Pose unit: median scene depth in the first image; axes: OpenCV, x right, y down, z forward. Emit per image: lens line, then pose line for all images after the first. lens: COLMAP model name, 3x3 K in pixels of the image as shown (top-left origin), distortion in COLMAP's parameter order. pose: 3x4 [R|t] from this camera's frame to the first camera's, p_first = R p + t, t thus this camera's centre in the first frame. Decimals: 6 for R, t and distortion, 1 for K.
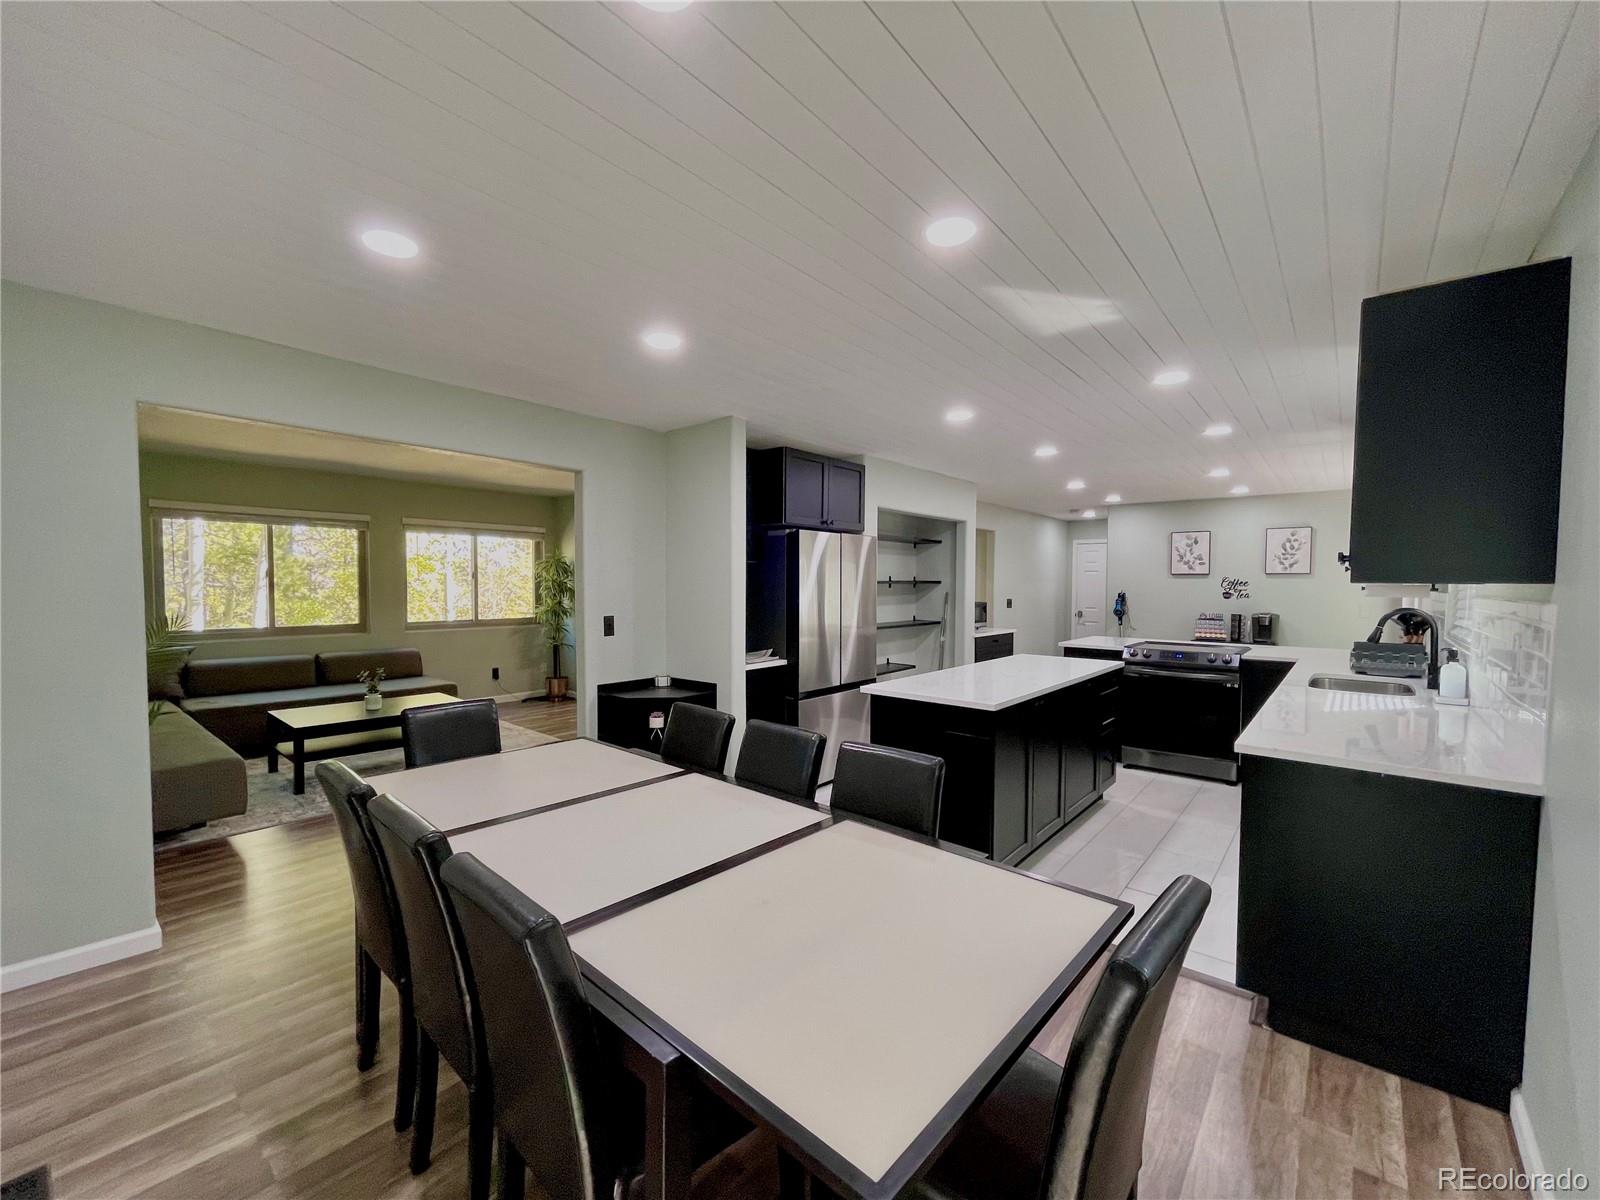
lens RADIAL K [[651.4, 0, 801.1], [0, 651.4, 605.4], [0, 0, 1]] dist [-0.001575, 0.001079]
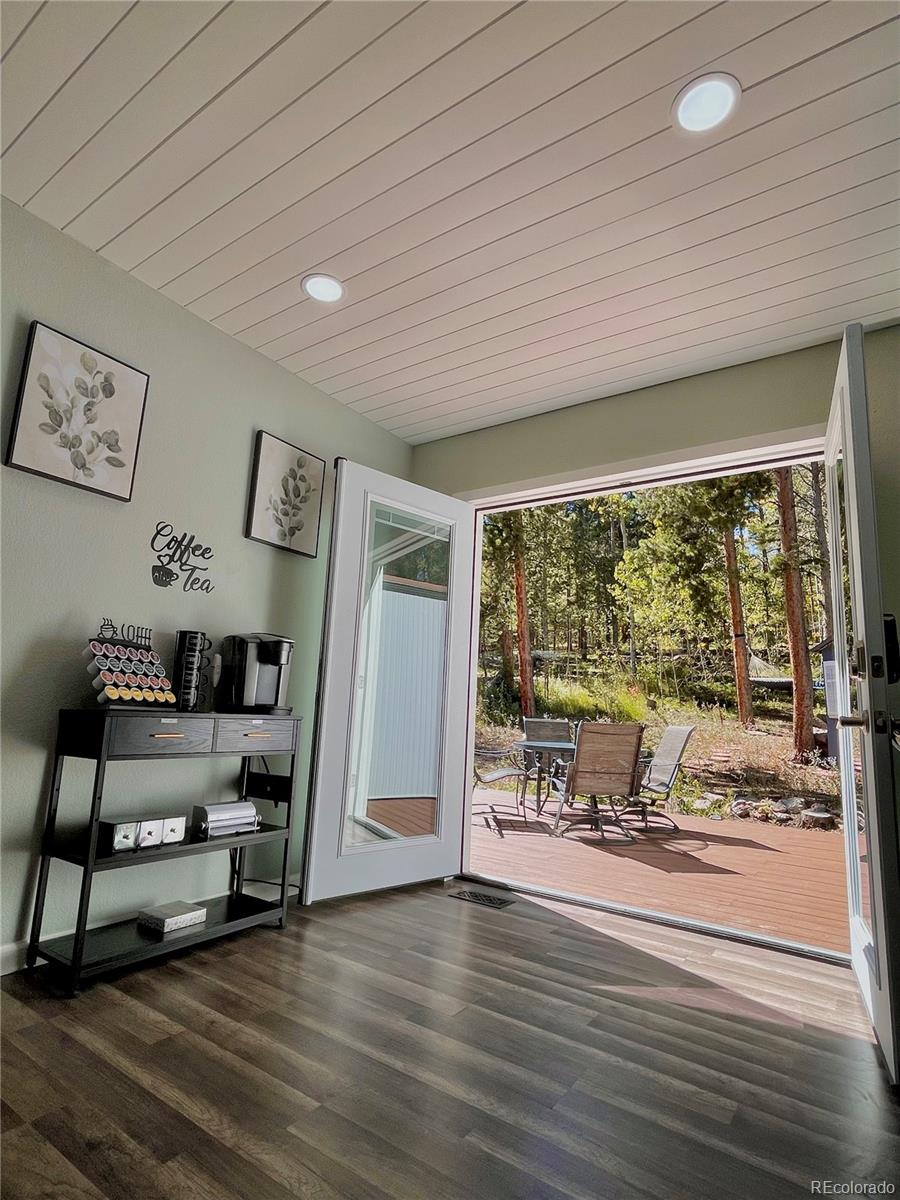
lens RADIAL K [[604.4, 0, 450.0], [0, 604.4, 600.0], [0, 0, 1]] dist [-0.003614, -0.000548]
pose [[-0.111269, 0.162208, 0.980463, 0.337127], [-0.011053, 0.986326, -0.164432, 0.047781], [-0.993729, -0.029134, -0.107955, 0.898893]]
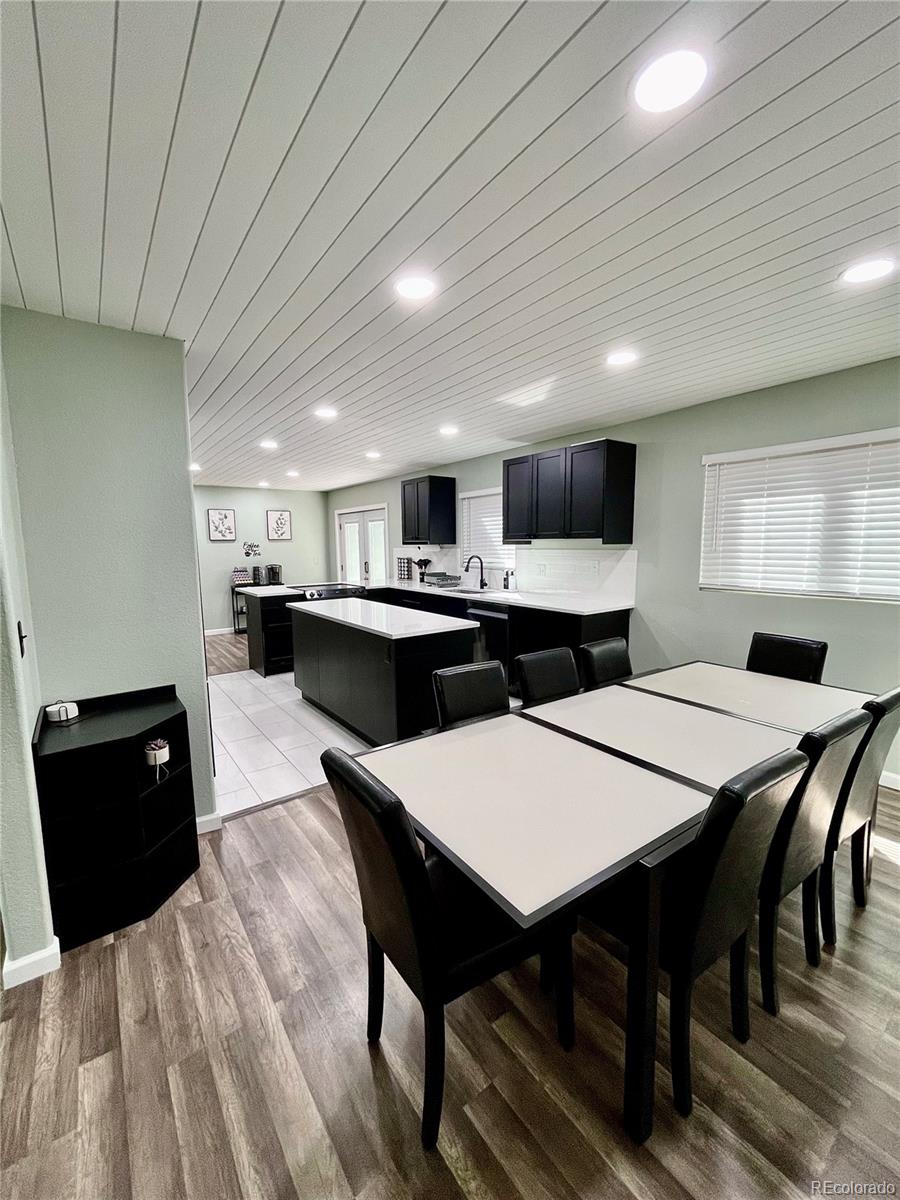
lens RADIAL K [[488.5, 0, 450.0], [0, 488.5, 600.0], [0, 0, 1]] dist [-0.001575, 0.001079]
pose [[0.234328, -0.122953, 0.964351, -0.331912], [0.047828, 0.992227, 0.114885, -0.018045], [-0.970980, 0.019202, 0.238387, 0.290752]]
